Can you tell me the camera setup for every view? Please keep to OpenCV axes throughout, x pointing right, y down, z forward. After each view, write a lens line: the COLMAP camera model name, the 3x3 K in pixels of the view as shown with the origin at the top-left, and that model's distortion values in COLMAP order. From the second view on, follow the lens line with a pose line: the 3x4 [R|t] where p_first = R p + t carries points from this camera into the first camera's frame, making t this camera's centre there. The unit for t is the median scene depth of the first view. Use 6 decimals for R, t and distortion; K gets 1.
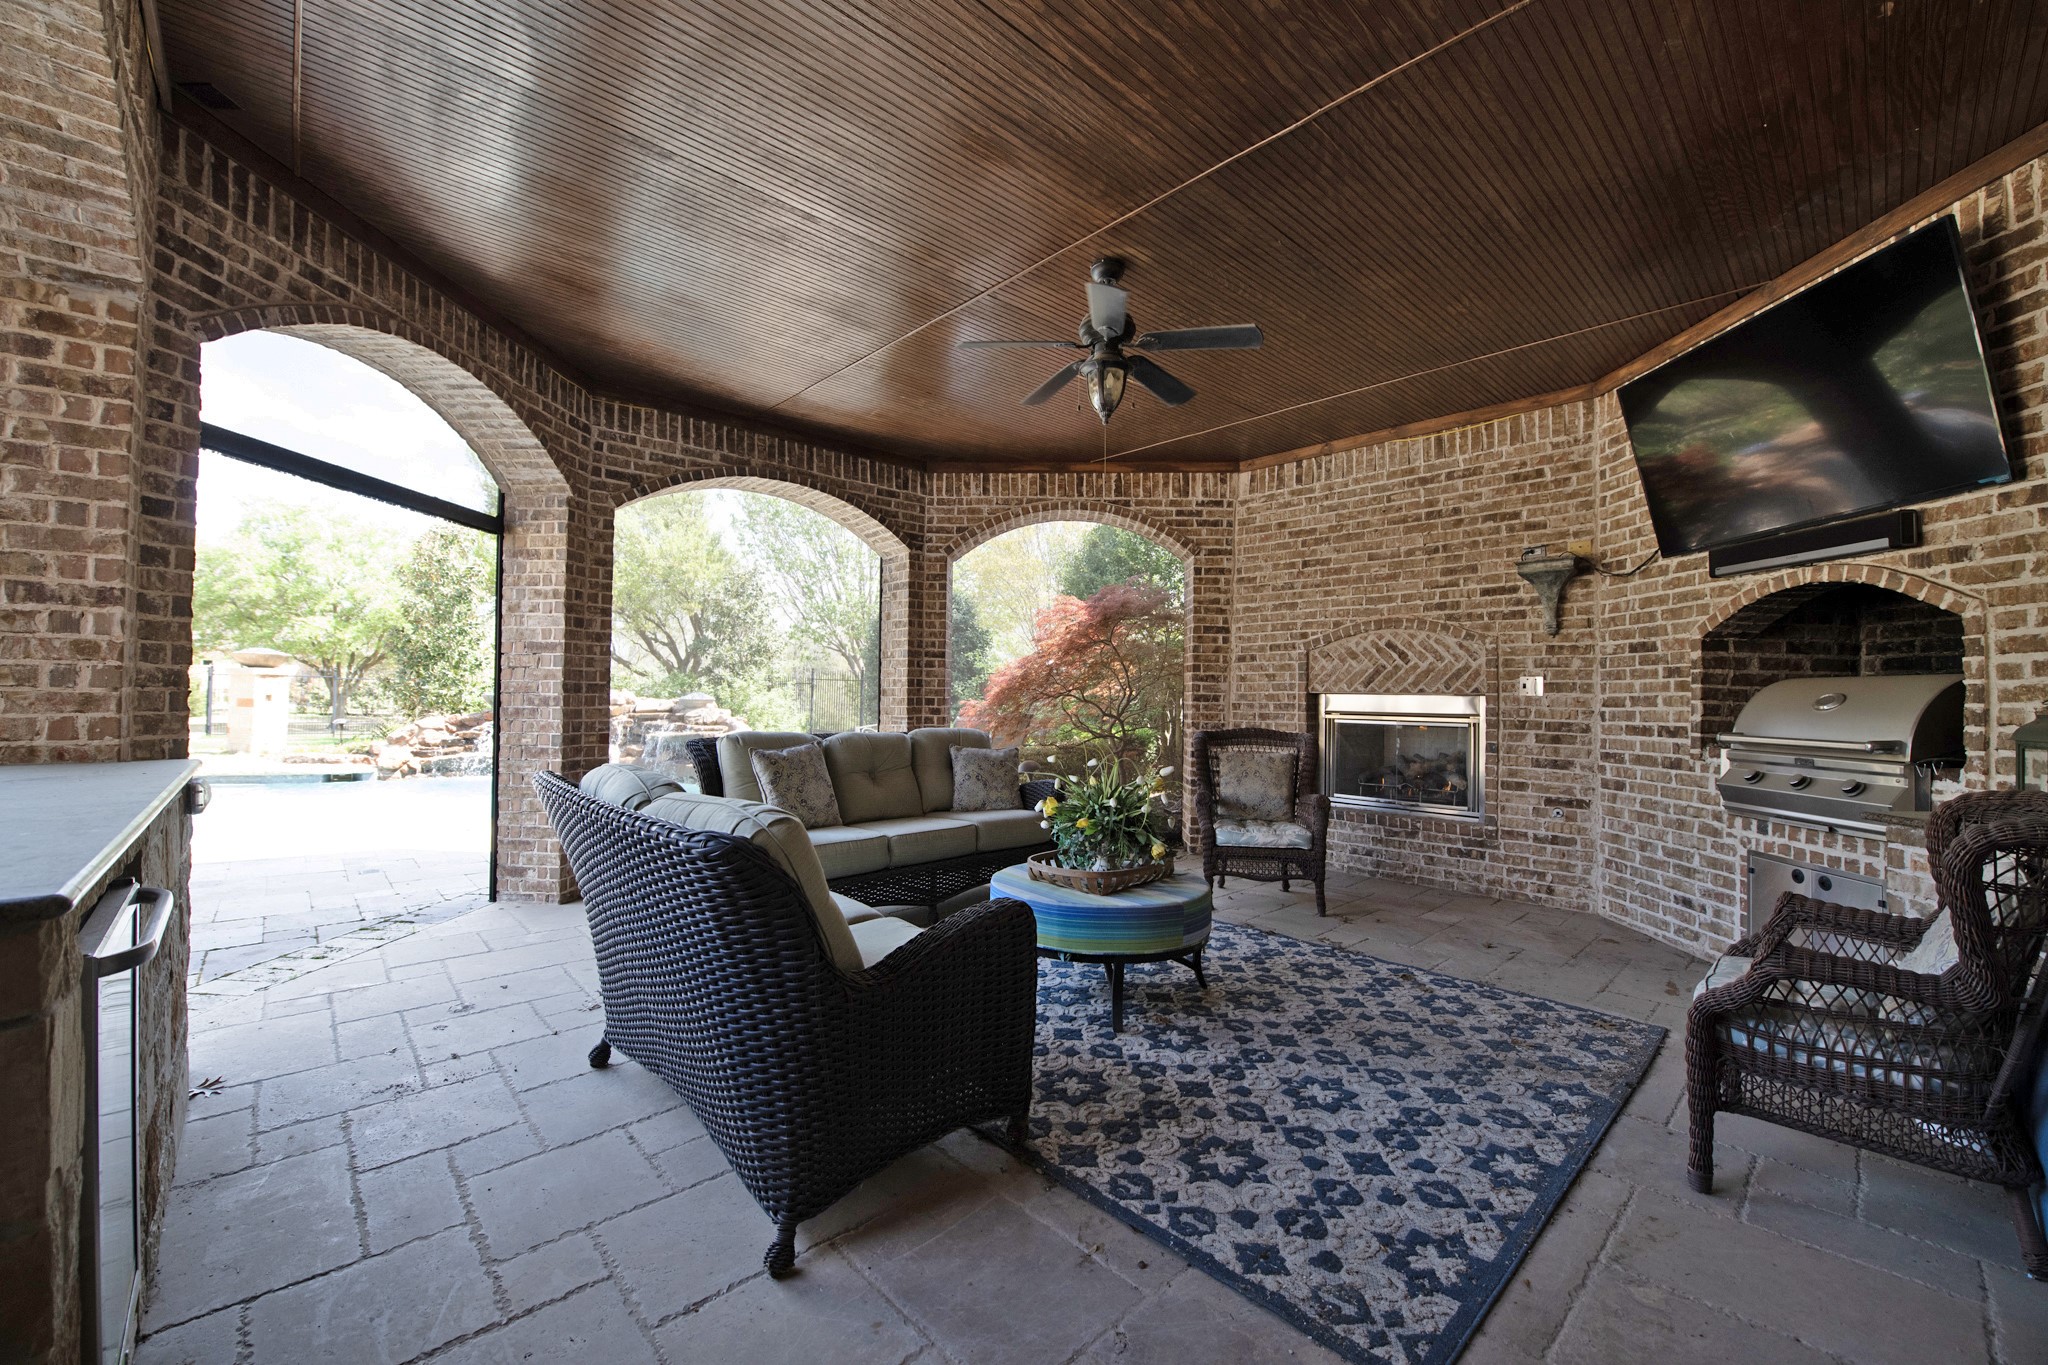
lens RADIAL K [[813.6, 0, 1015.7], [0, 813.6, 683.2], [0, 0, 1]] dist [-0.018677, -0.000984]
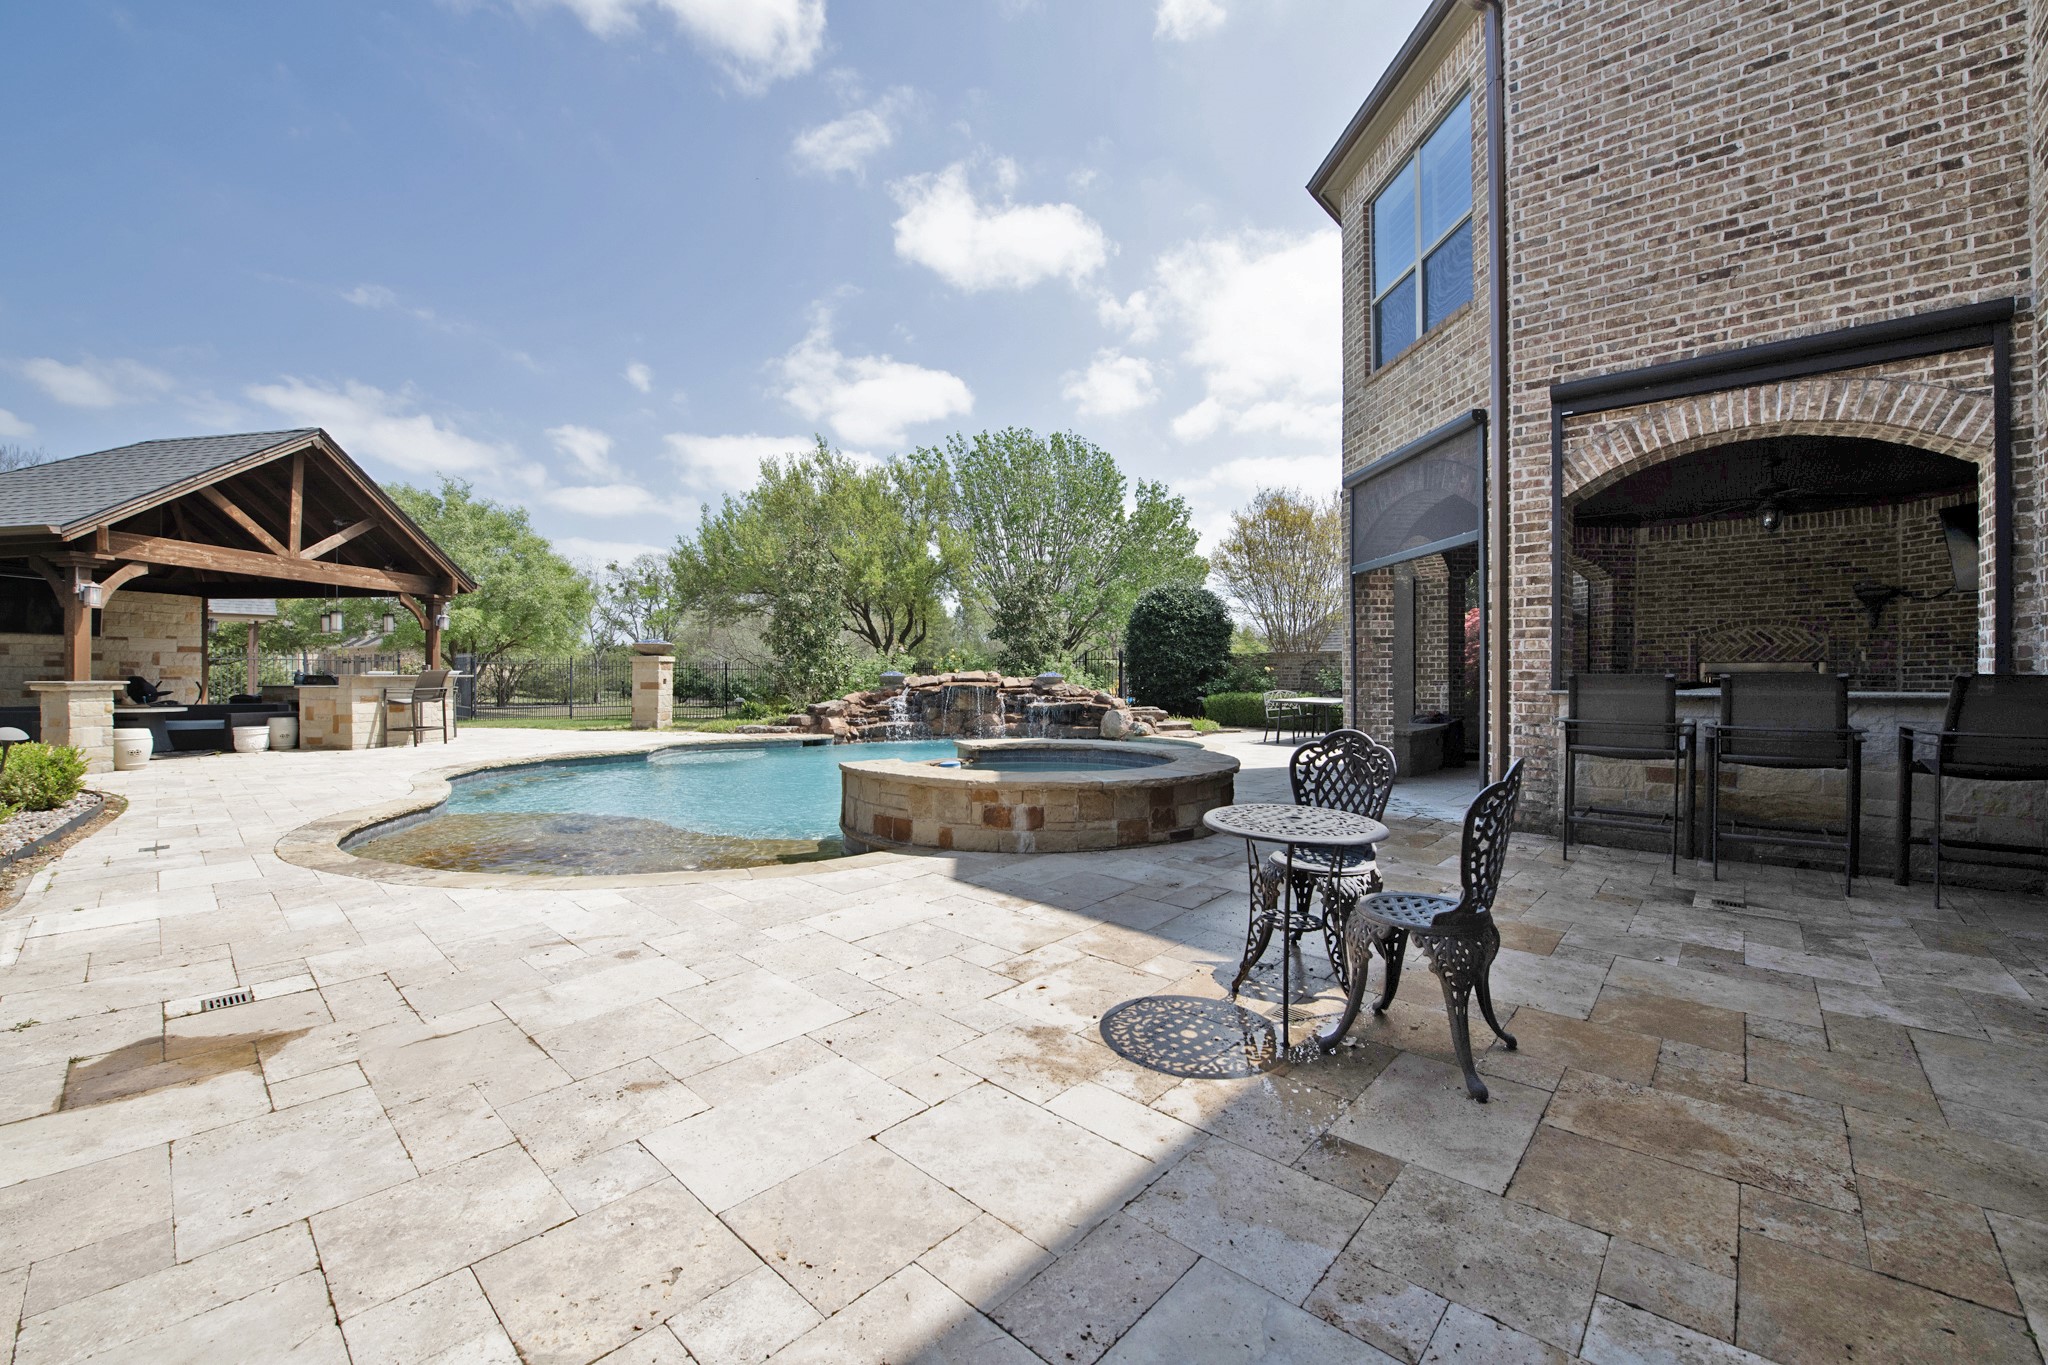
lens RADIAL K [[813.6, 0, 1032.3], [0, 813.6, 680.5], [0, 0, 1]] dist [-0.018677, -0.000984]
pose [[0.995178, -0.014695, 0.096982, -1.363838], [0.012671, 0.999690, 0.021446, -0.003406], [-0.097267, -0.020114, 0.995055, -0.614012]]
